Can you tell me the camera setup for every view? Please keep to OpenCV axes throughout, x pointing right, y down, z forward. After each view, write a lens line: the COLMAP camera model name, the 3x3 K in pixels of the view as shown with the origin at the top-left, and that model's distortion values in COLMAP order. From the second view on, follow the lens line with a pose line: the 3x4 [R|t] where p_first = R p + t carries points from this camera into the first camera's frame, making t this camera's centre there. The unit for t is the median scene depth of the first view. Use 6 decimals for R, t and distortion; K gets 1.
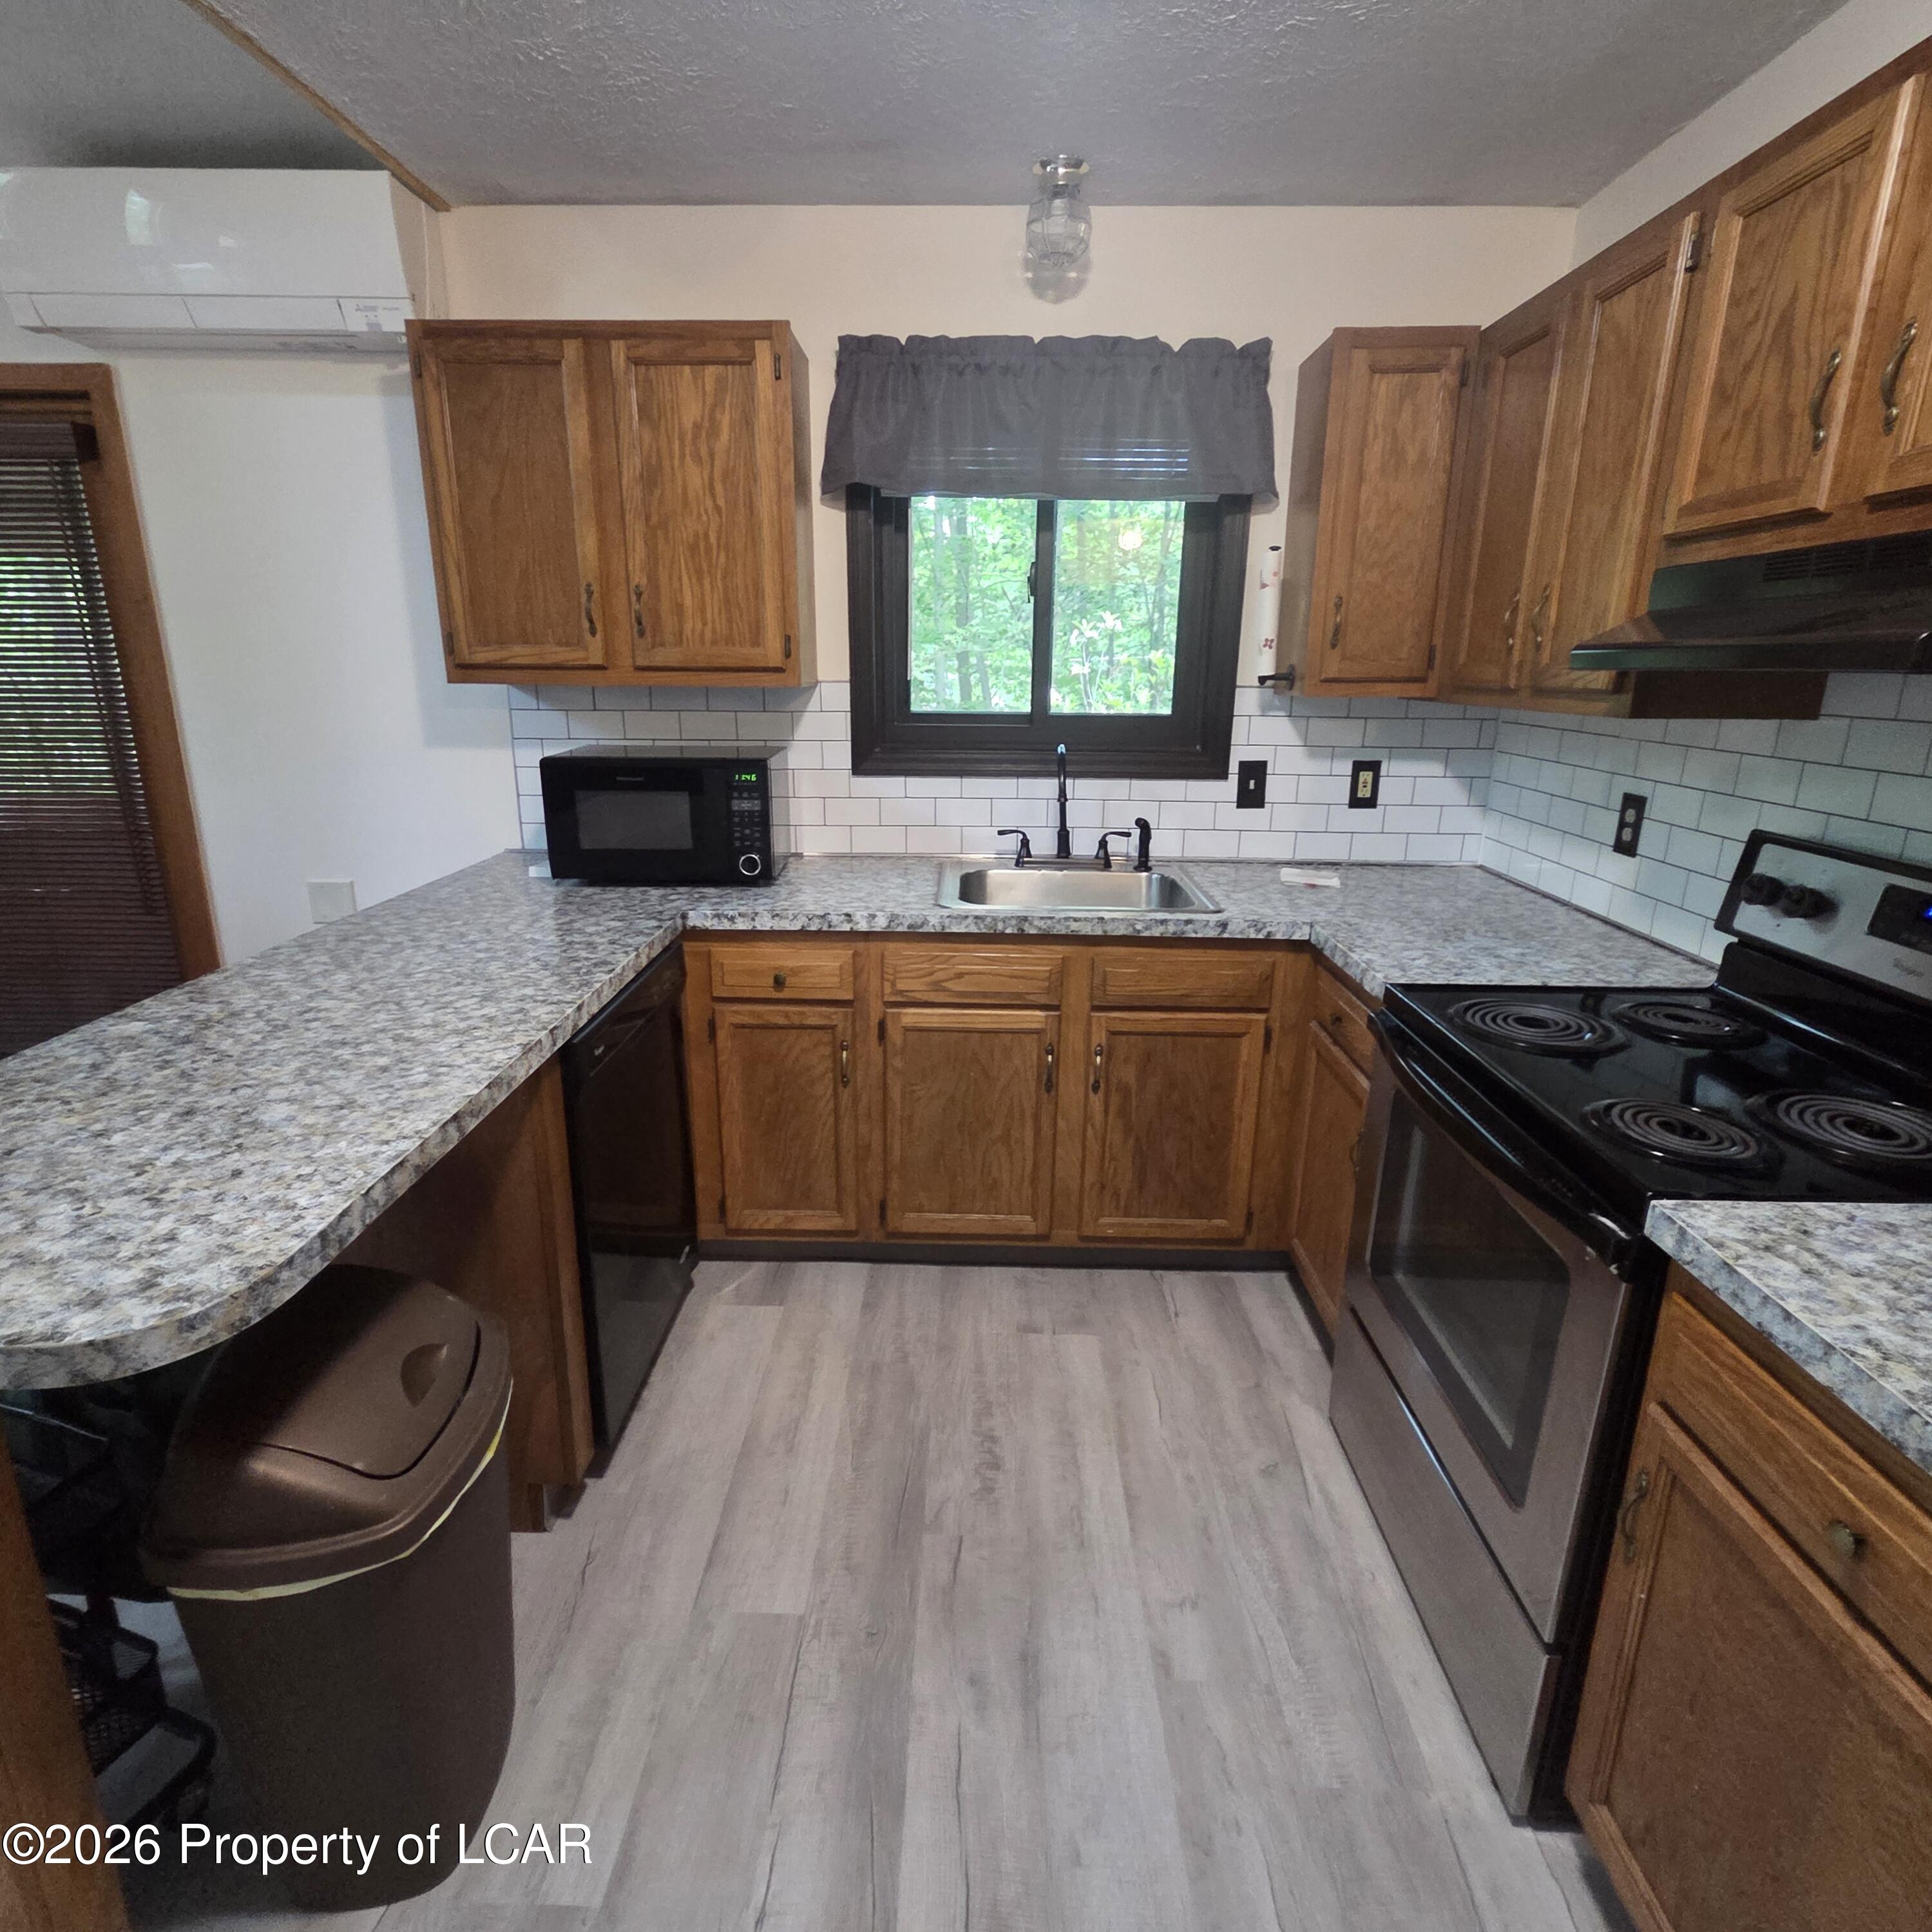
lens RADIAL K [[1056.0, 0, 957.5], [0, 1056.0, 963.5], [0, 0, 1]] dist [0.009139, -0.002049]
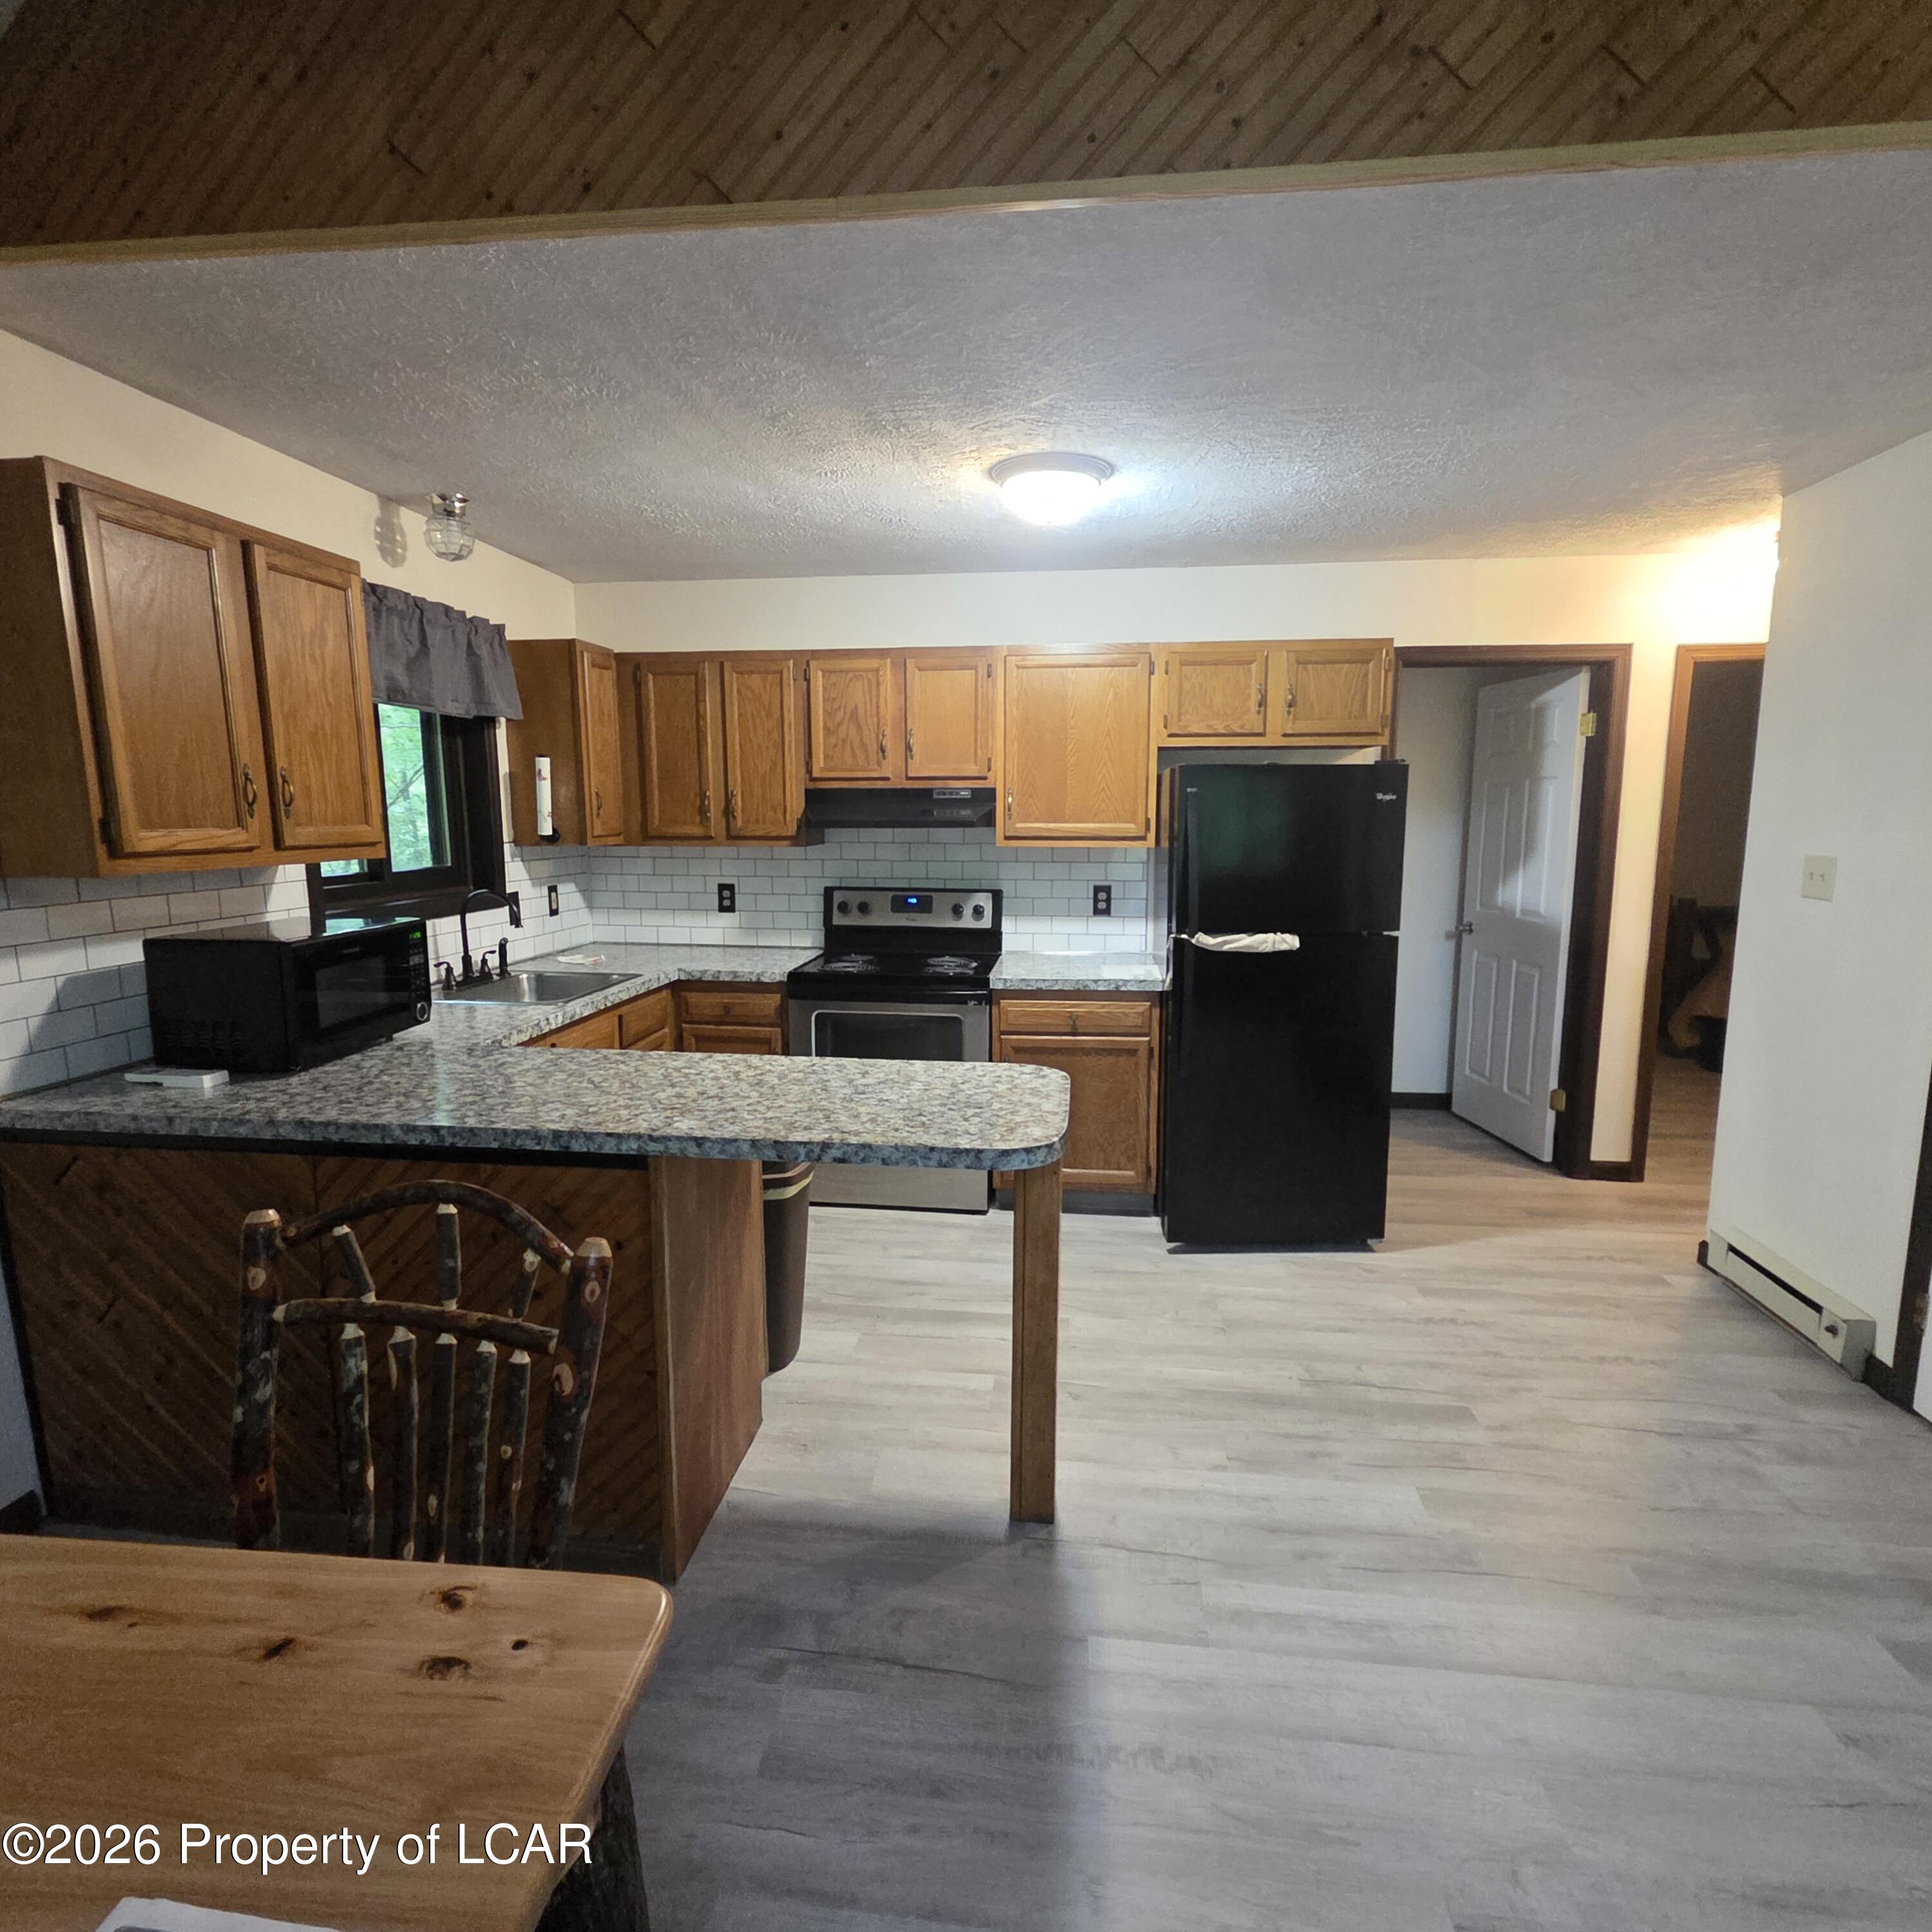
lens RADIAL K [[1056.0, 0, 957.5], [0, 1056.0, 963.5], [0, 0, 1]] dist [0.009139, -0.002049]
pose [[0.097762, -0.153452, 0.983308, -1.351435], [0.275359, 0.953639, 0.121445, -0.131897], [-0.956358, 0.258890, 0.135484, 0.307576]]
